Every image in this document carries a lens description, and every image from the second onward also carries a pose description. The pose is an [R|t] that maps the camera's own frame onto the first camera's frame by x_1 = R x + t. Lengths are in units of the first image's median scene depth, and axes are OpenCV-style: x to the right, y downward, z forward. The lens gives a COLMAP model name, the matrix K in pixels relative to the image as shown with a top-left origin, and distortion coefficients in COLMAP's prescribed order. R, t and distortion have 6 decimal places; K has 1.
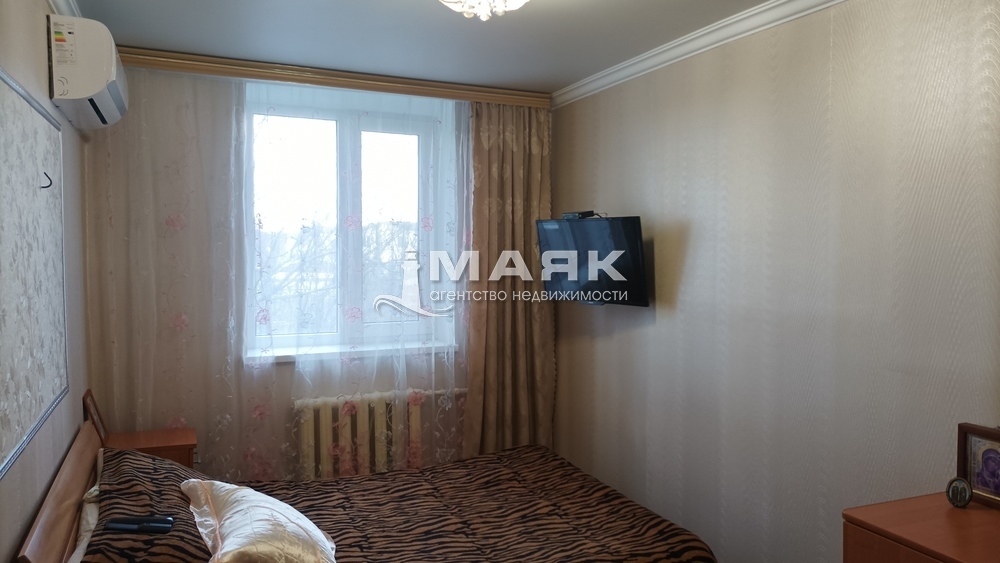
lens RADIAL K [[748.4, 0, 503.8], [0, 748.4, 279.0], [0, 0, 1]] dist [0.029143, -0.004980]
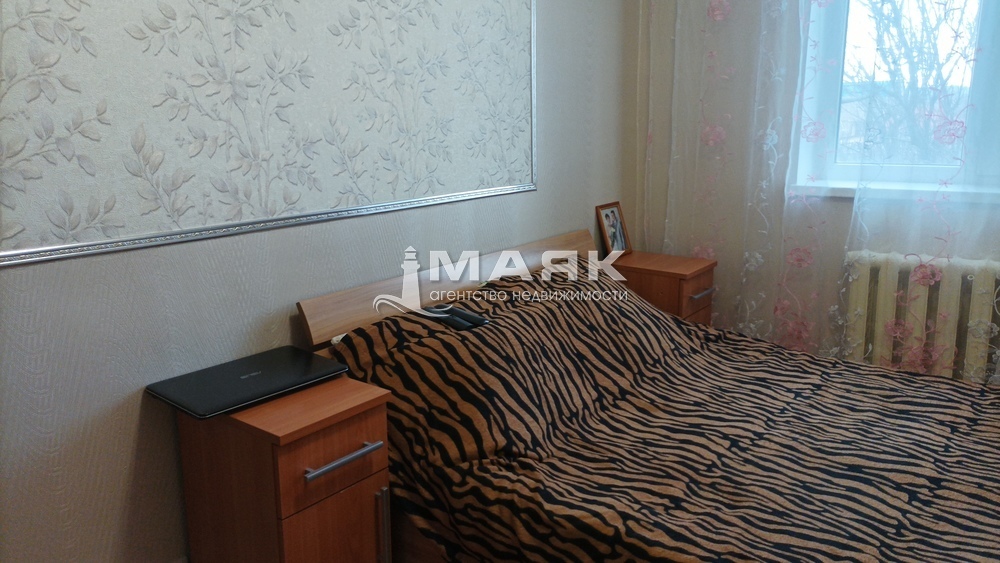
lens RADIAL K [[748.4, 0, 503.8], [0, 748.4, 279.0], [0, 0, 1]] dist [0.029143, -0.004980]
pose [[0.485806, 0.173859, -0.856601, 0.224247], [-0.023648, 0.982274, 0.185955, 0.070636], [0.873747, -0.070081, 0.481306, 0.409904]]
